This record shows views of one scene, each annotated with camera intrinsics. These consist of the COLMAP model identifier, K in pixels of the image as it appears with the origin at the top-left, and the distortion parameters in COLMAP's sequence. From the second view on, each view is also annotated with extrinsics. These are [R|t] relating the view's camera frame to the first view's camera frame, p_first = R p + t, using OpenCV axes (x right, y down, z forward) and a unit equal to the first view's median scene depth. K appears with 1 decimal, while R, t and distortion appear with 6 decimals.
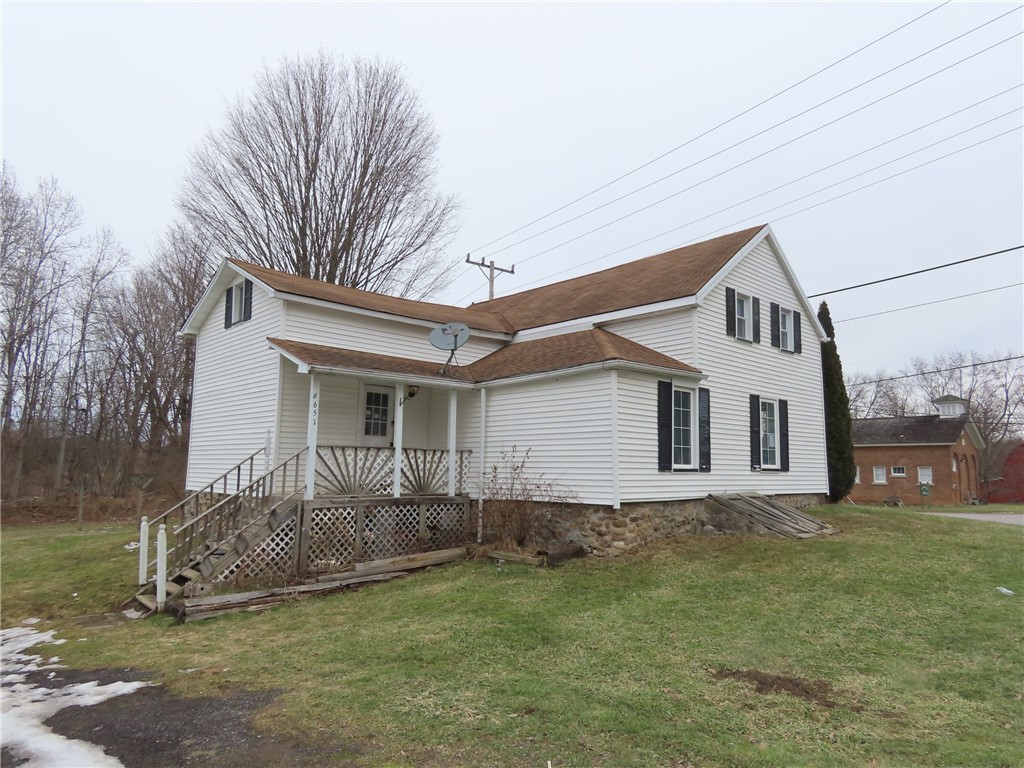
lens RADIAL K [[673.6, 0, 512.0], [0, 673.6, 384.0], [0, 0, 1]] dist [-0.001279, -0.000155]
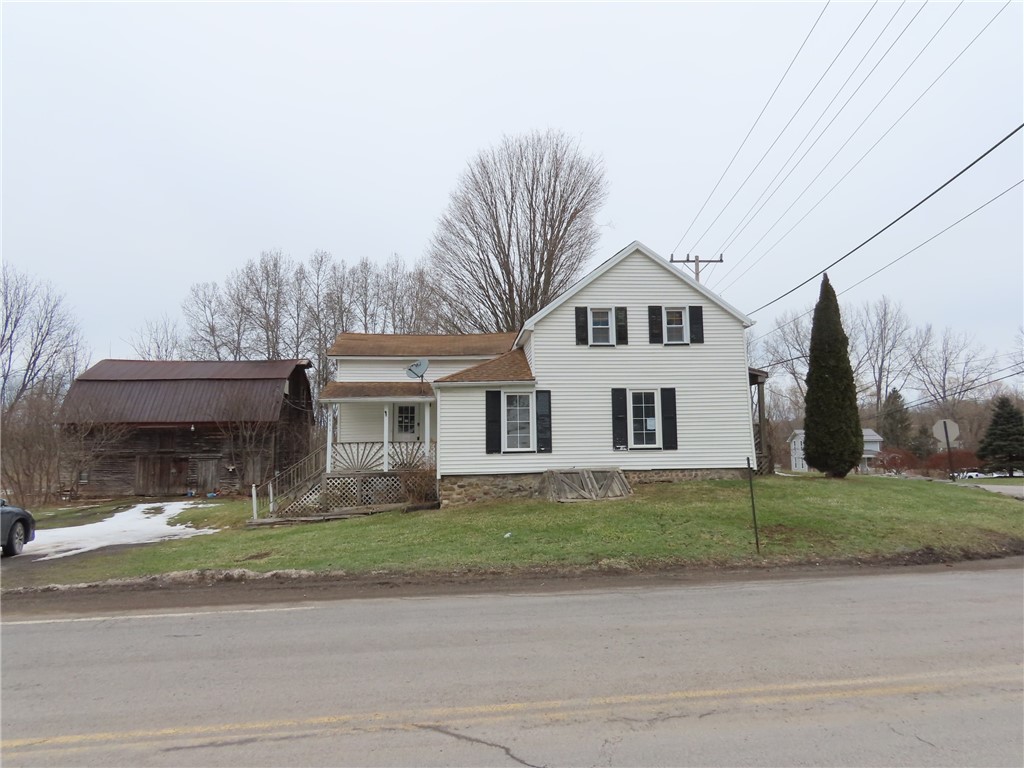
lens RADIAL K [[650.5, 0, 512.0], [0, 650.5, 384.0], [0, 0, 1]] dist [-0.003037, -0.001103]
pose [[0.780162, -0.083602, -0.619966, 1.039398], [0.102503, 0.994719, -0.005148, -0.005754], [0.617122, -0.059532, 0.784612, -0.047913]]
